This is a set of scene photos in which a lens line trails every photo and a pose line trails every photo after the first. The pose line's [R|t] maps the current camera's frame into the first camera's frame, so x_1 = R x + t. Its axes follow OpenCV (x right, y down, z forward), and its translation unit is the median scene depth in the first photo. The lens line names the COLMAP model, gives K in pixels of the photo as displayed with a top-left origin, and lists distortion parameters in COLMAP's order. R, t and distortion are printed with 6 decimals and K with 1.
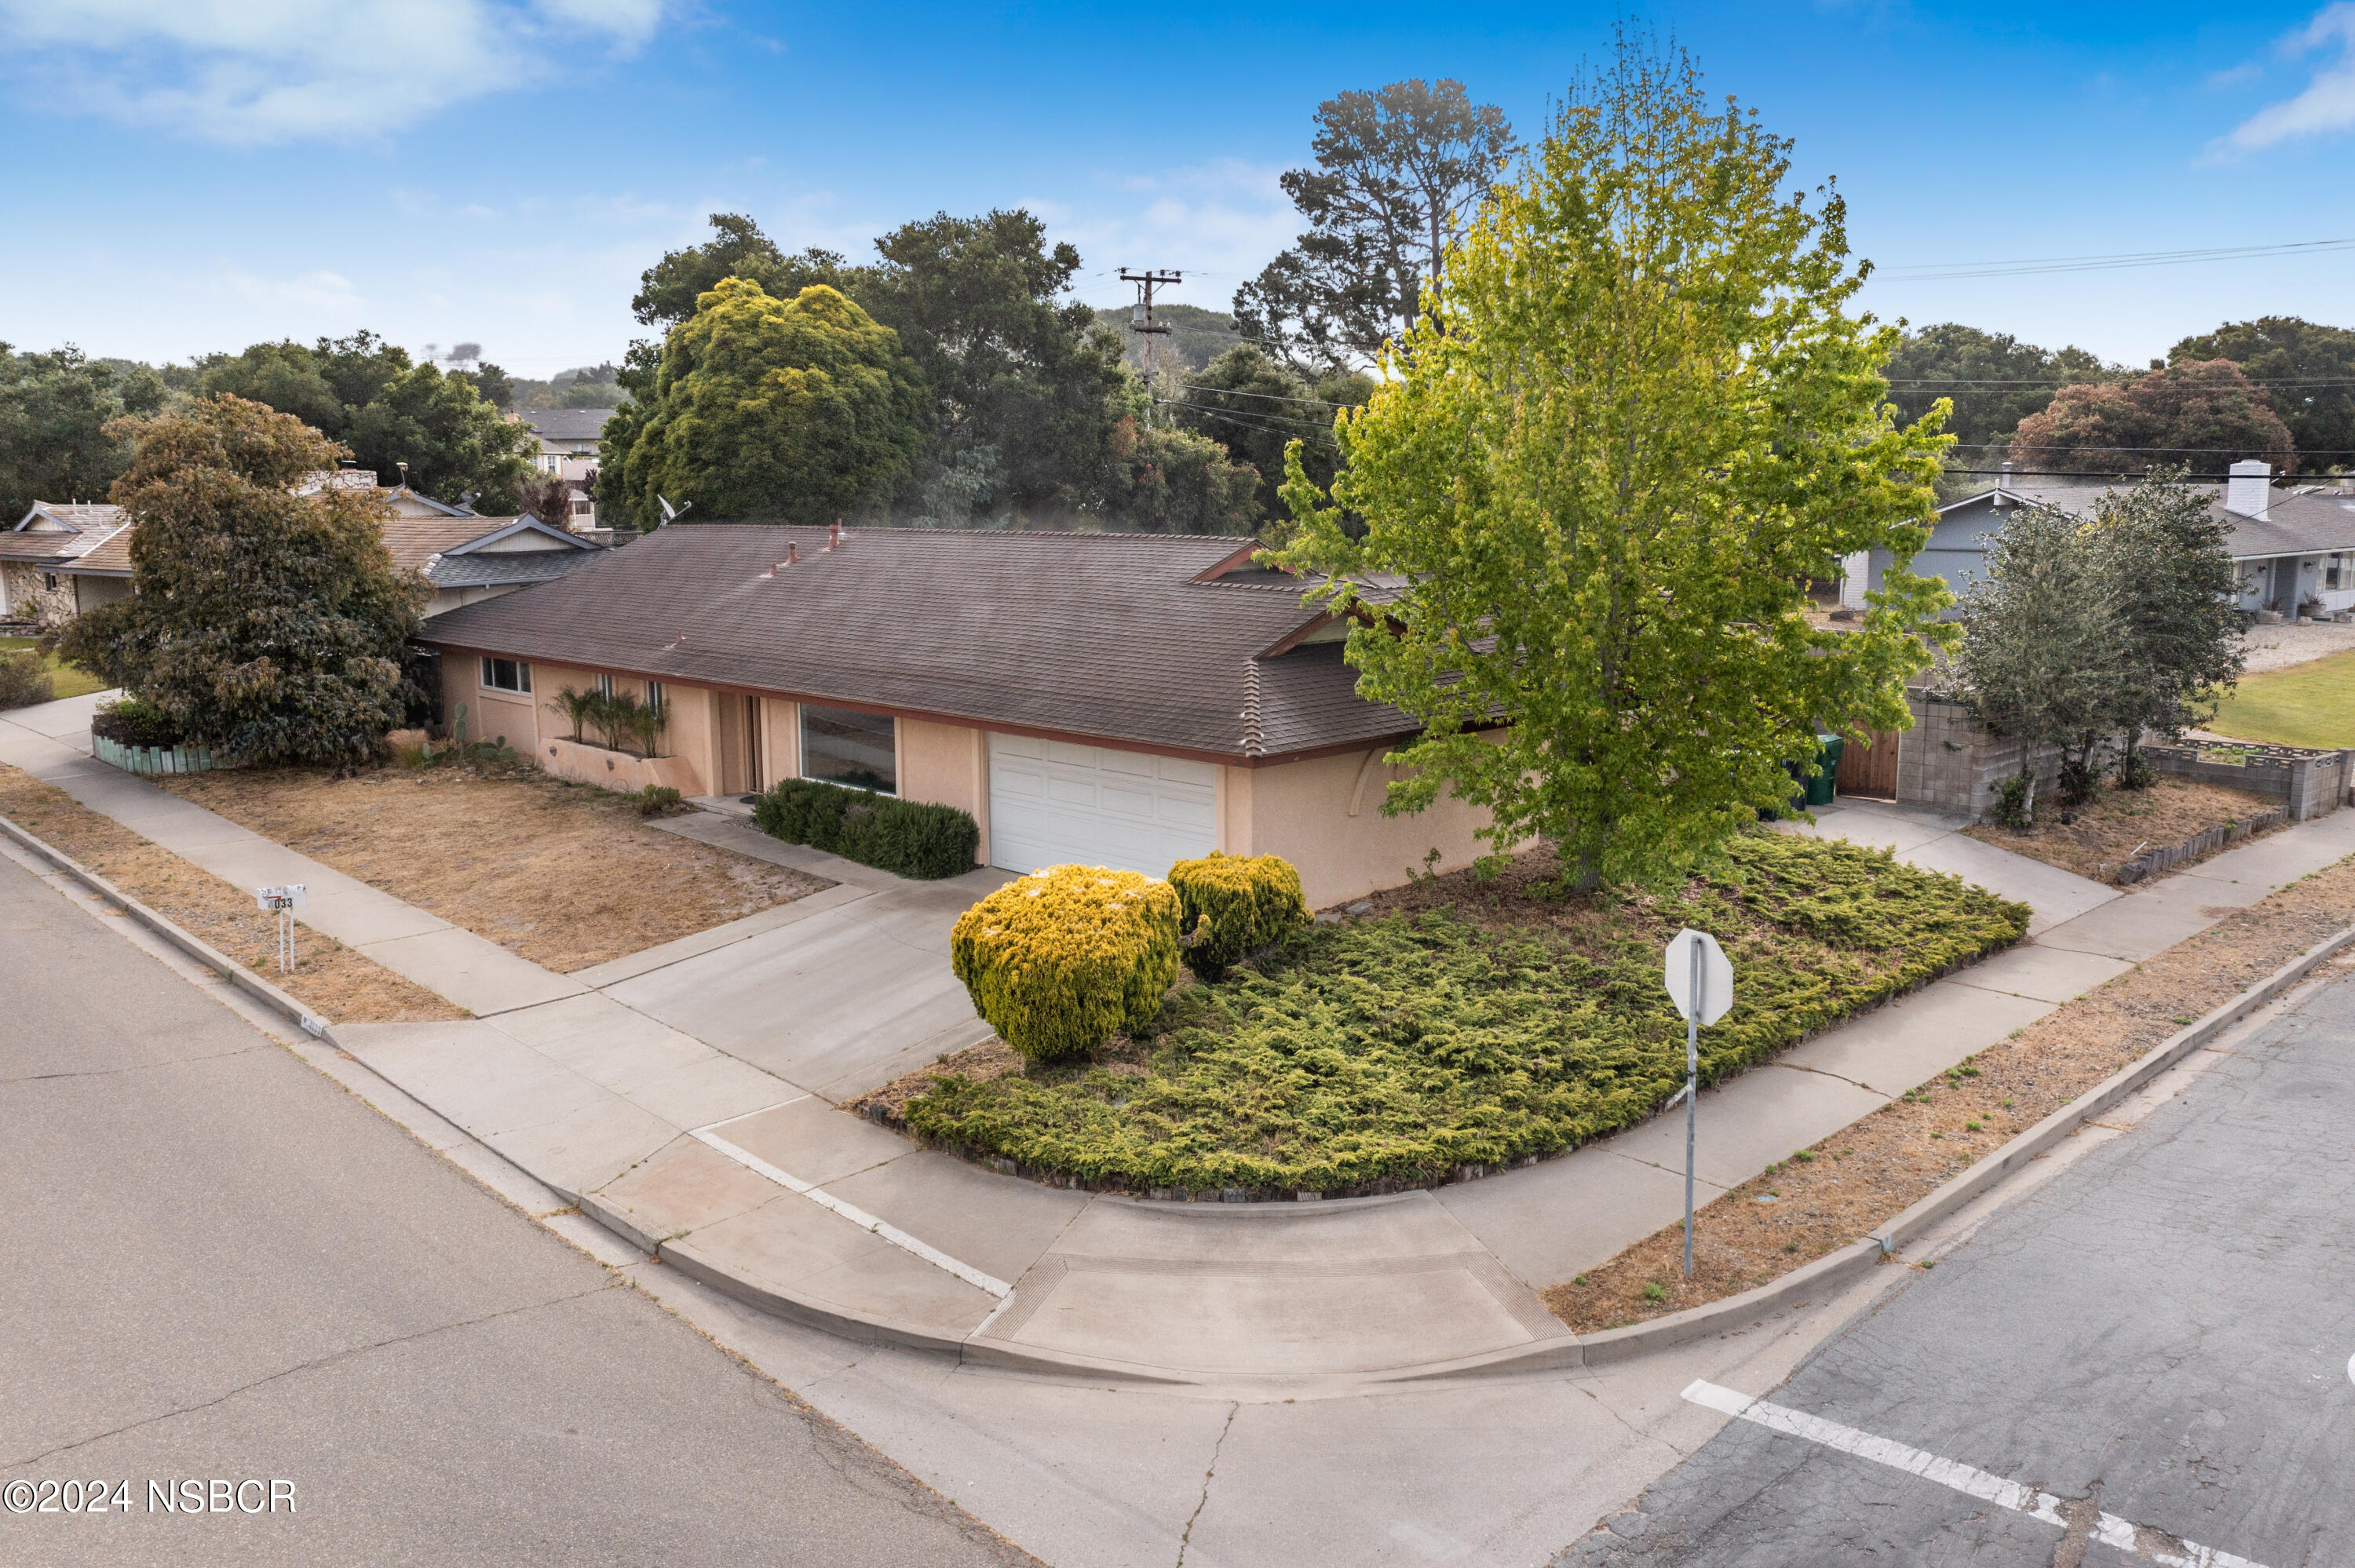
lens RADIAL K [[1879.6, 0, 1177.5], [0, 1879.6, 784.0], [0, 0, 1]] dist [-0.005994, 0.004999]
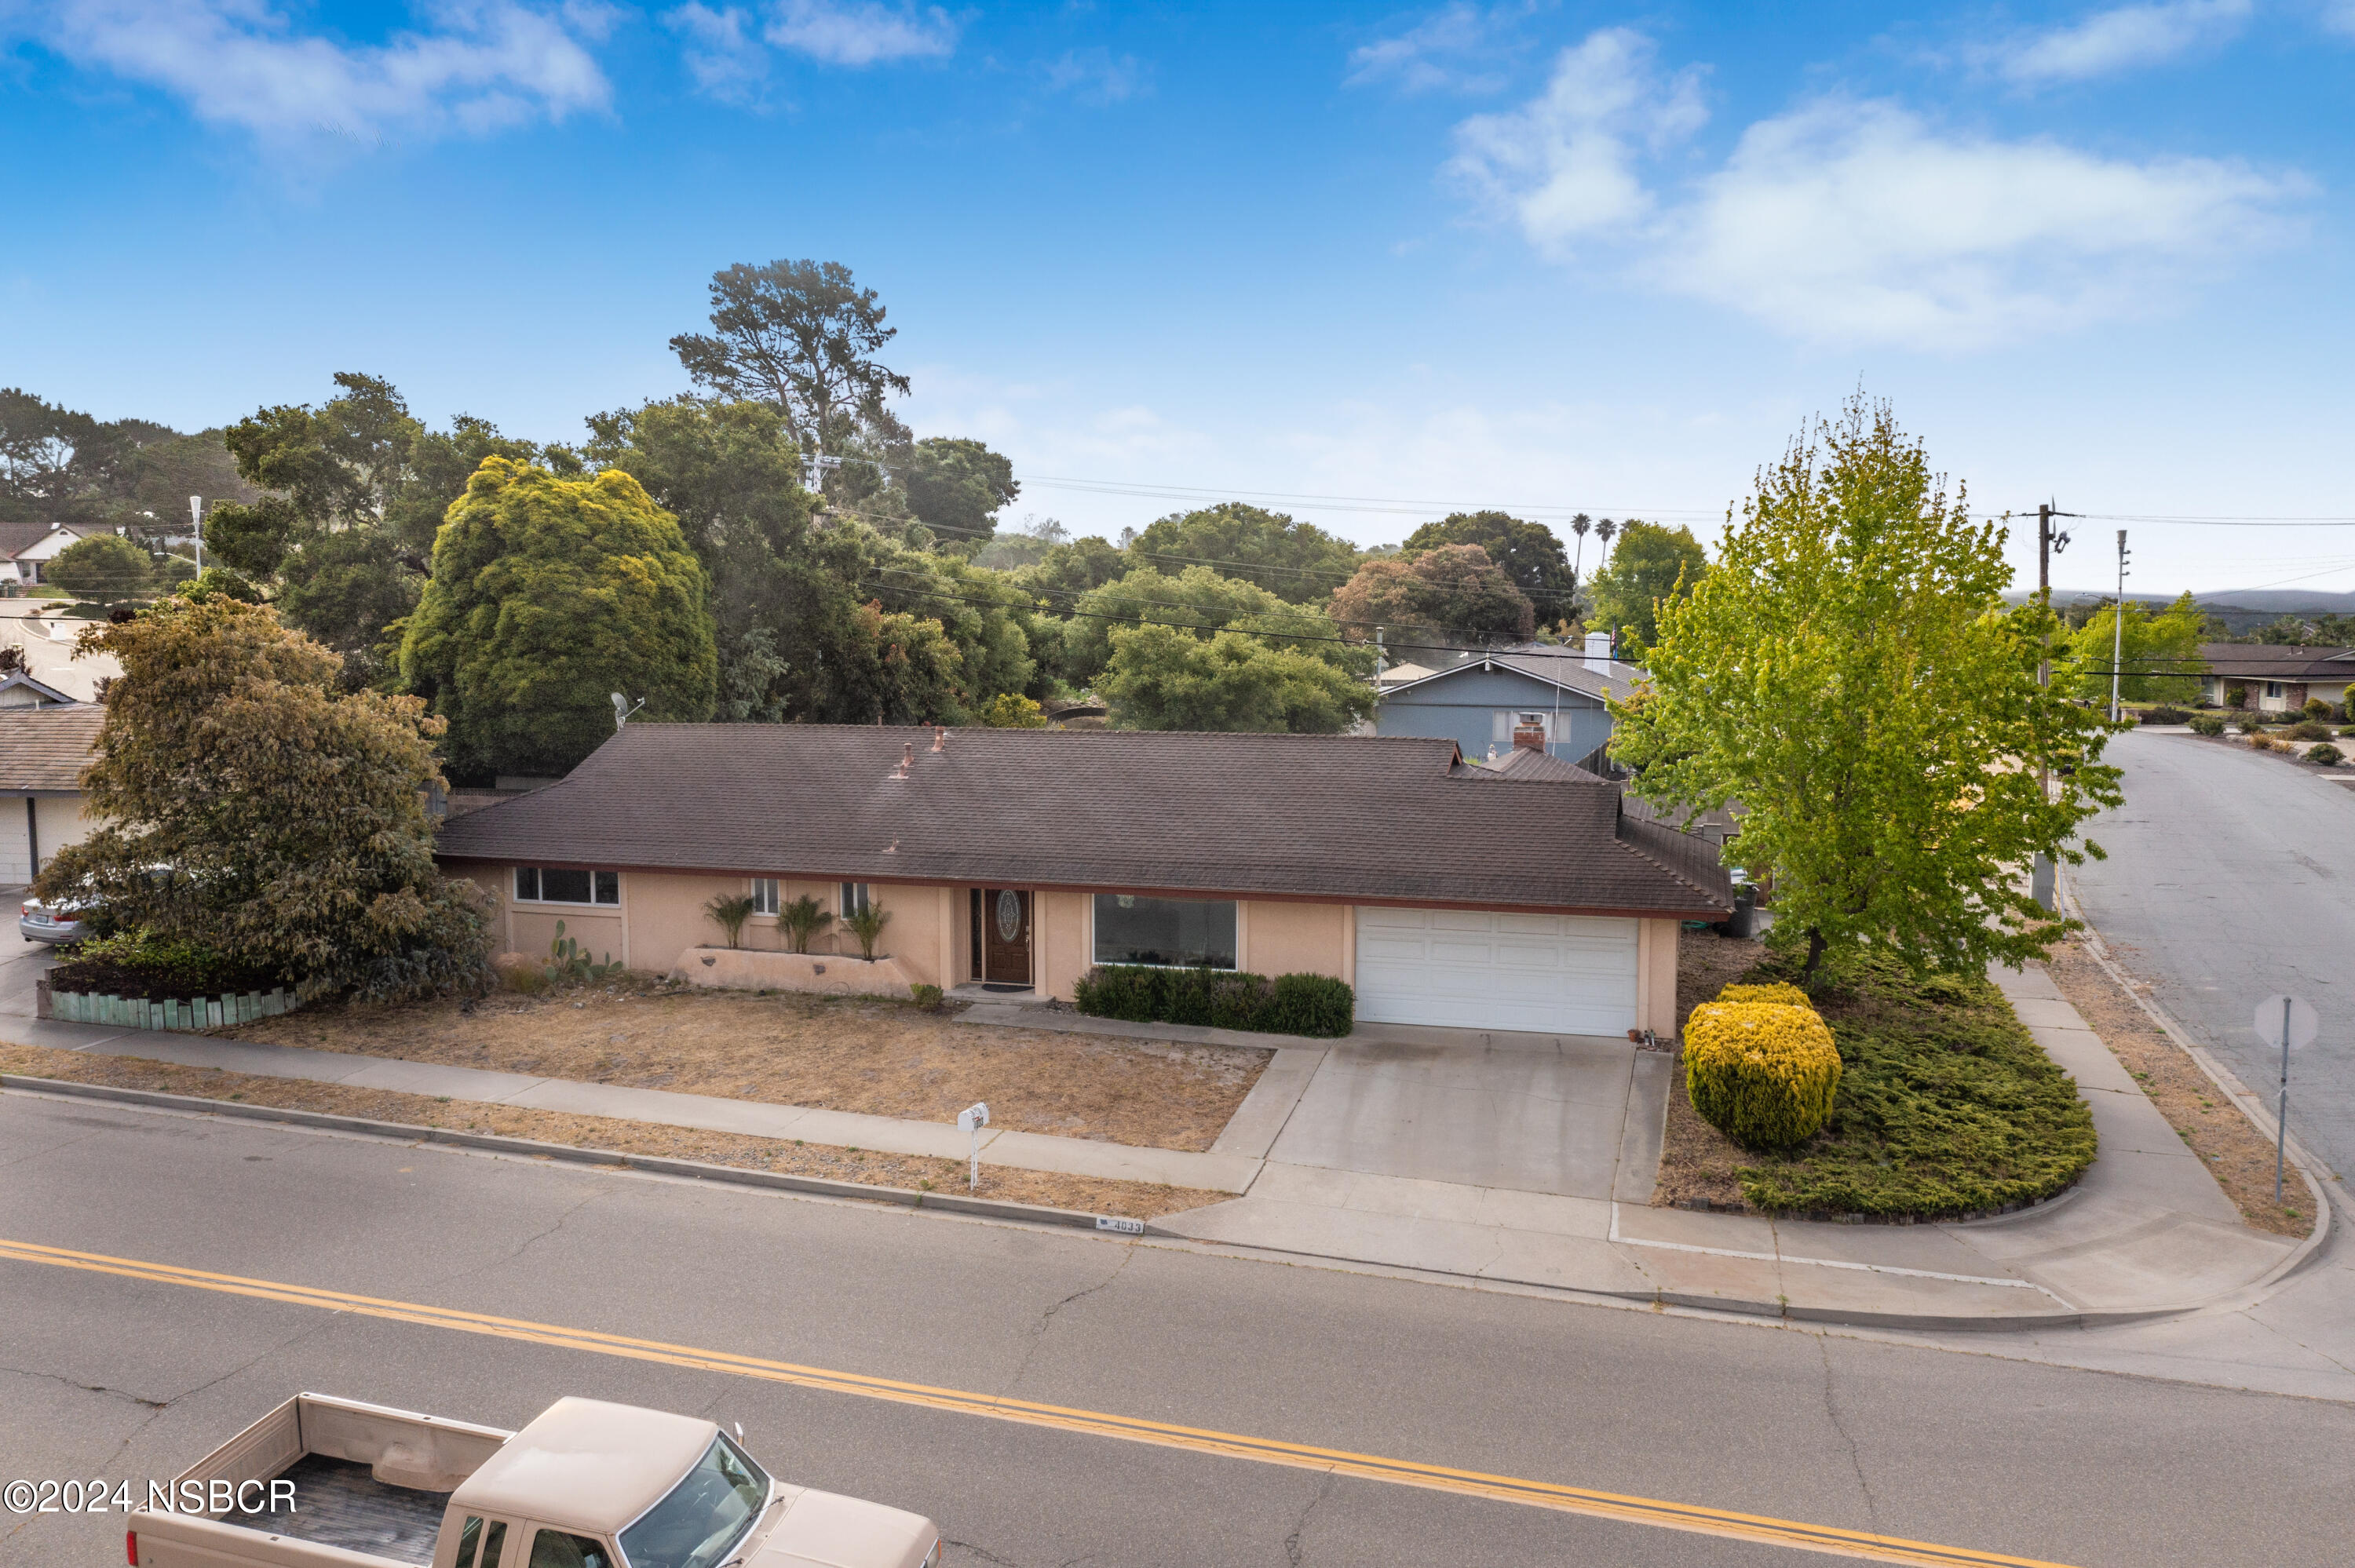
lens RADIAL K [[1879.6, 0, 1177.5], [0, 1879.6, 784.0], [0, 0, 1]] dist [-0.005994, 0.004999]
pose [[0.858925, -0.042770, 0.510311, -0.693831], [0.074378, 0.996359, -0.041682, -0.056876], [-0.506671, 0.073757, 0.858979, 0.012532]]
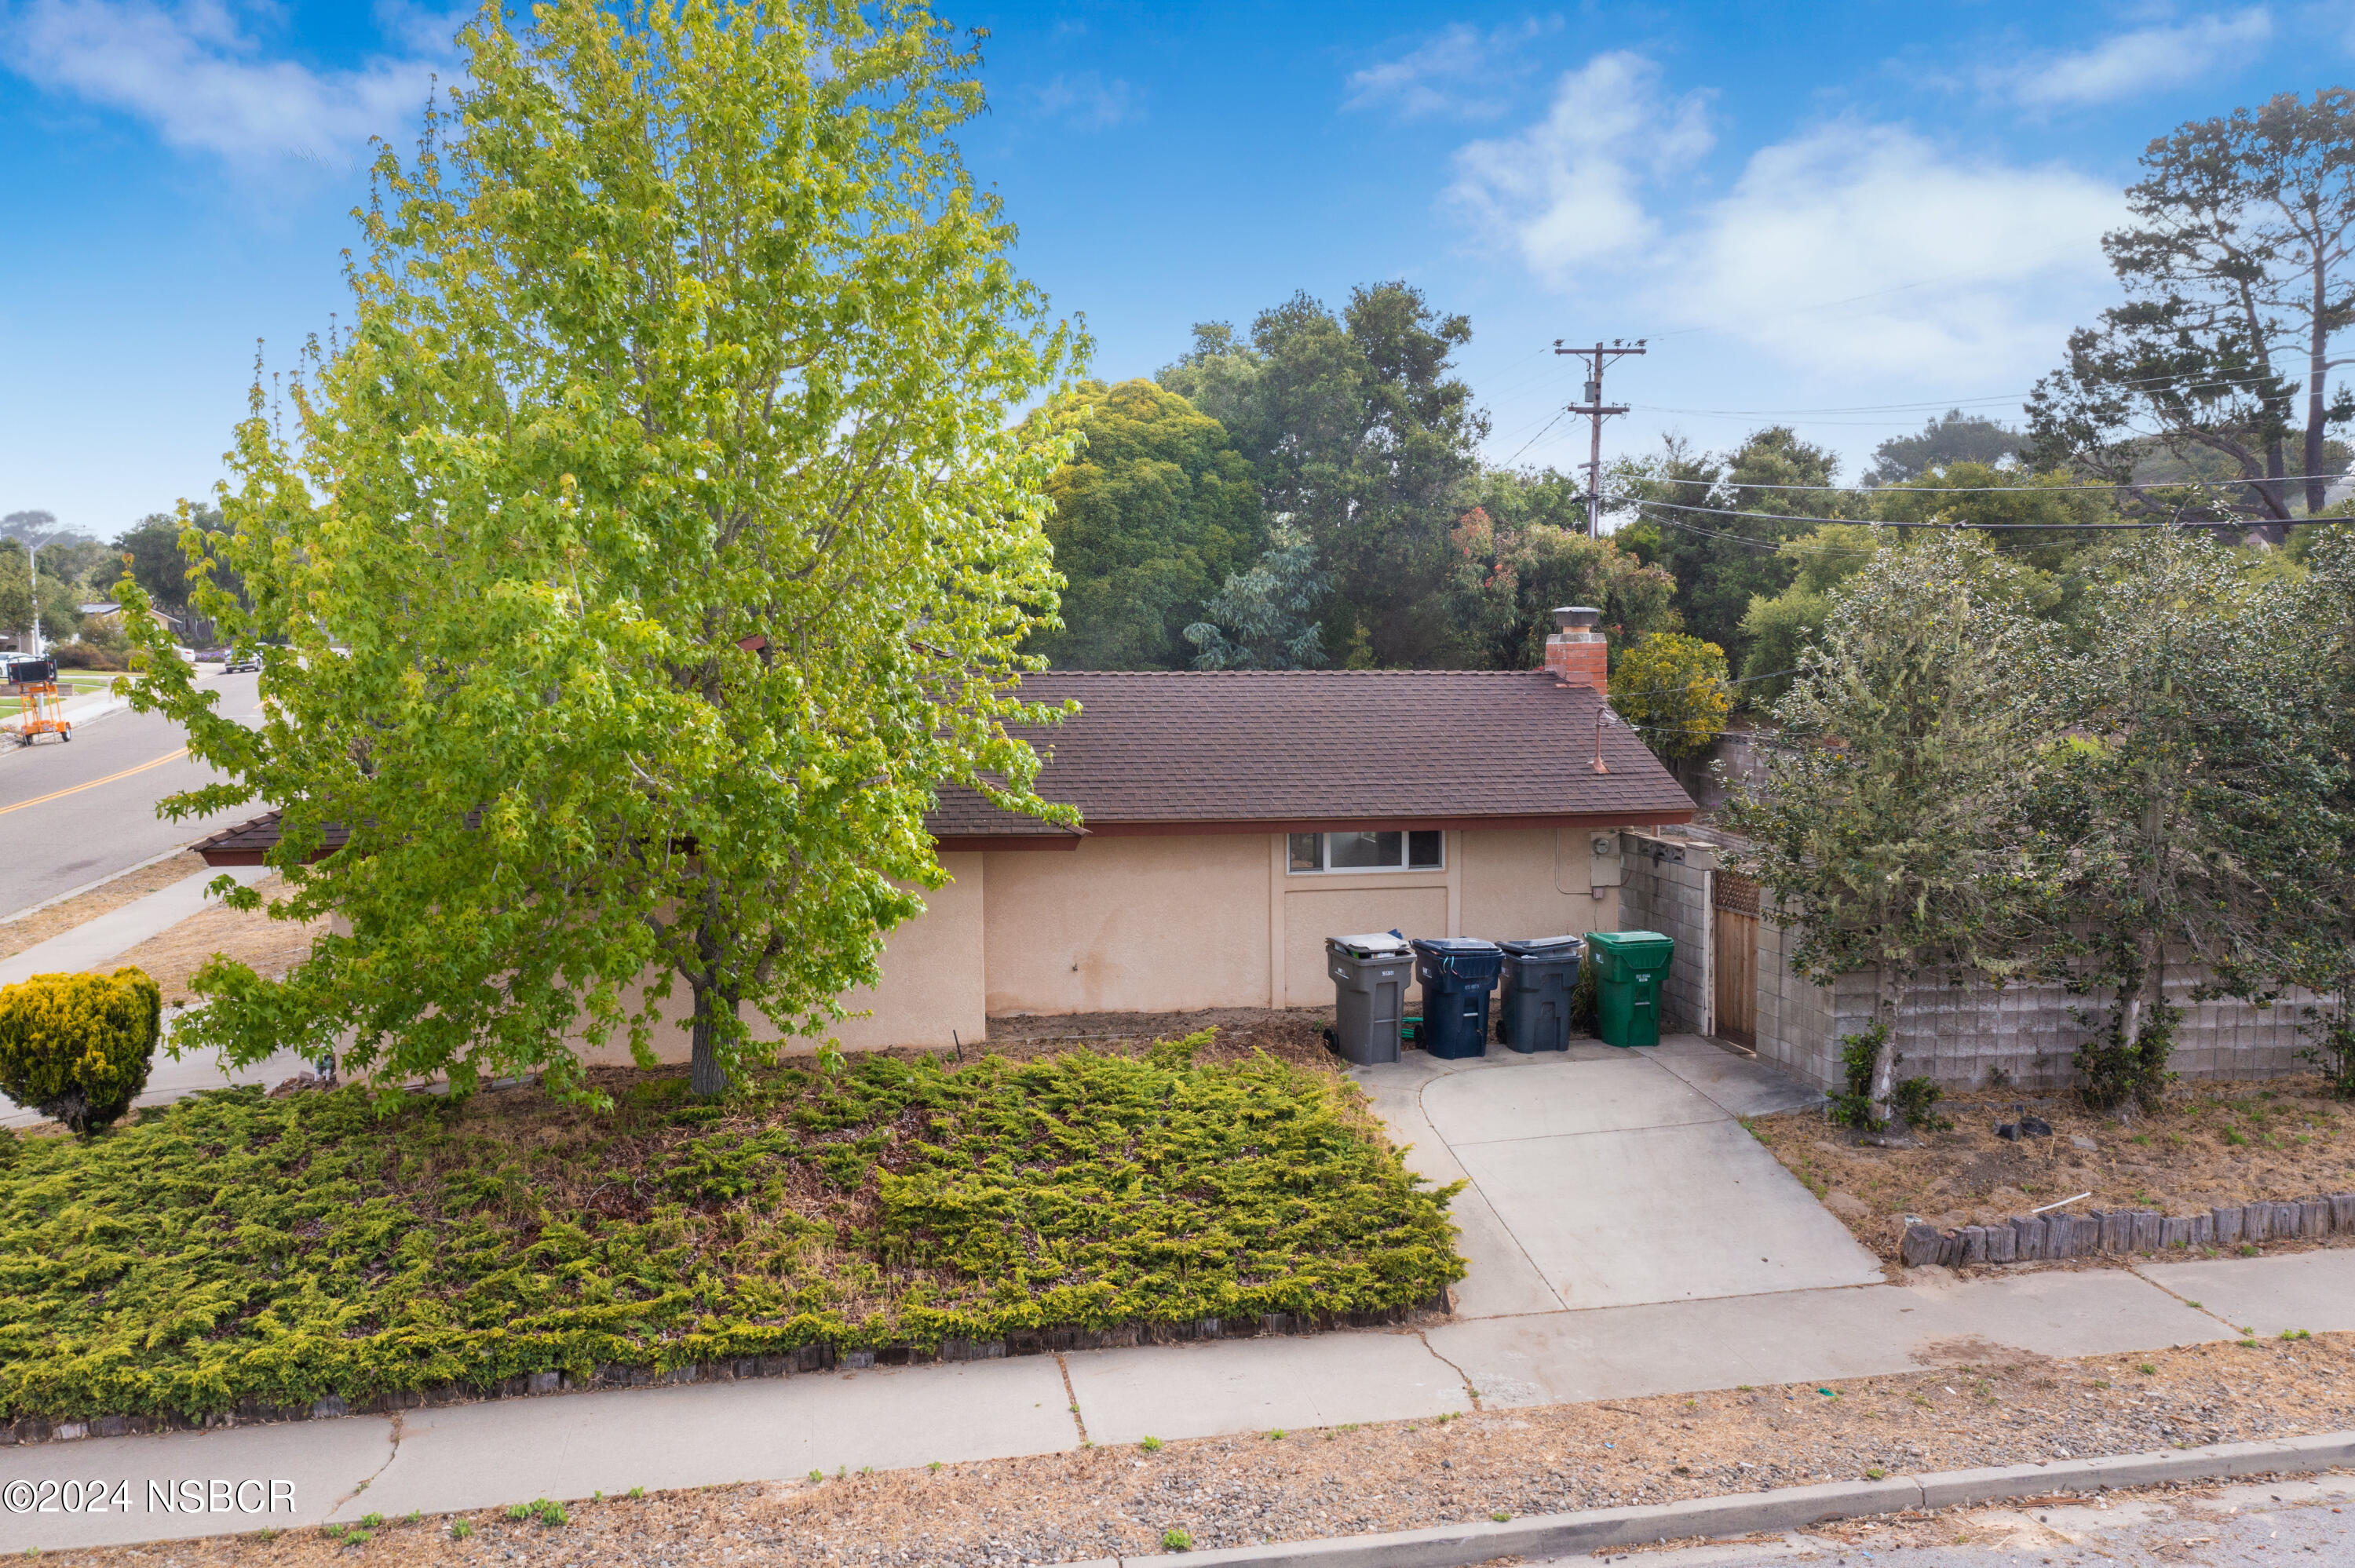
lens RADIAL K [[1879.6, 0, 1177.5], [0, 1879.6, 784.0], [0, 0, 1]] dist [-0.005994, 0.004999]
pose [[0.834911, 0.046474, -0.548419, 0.531453], [-0.091648, 0.994256, -0.055269, -0.025139], [0.542701, 0.096406, 0.834375, 0.394134]]
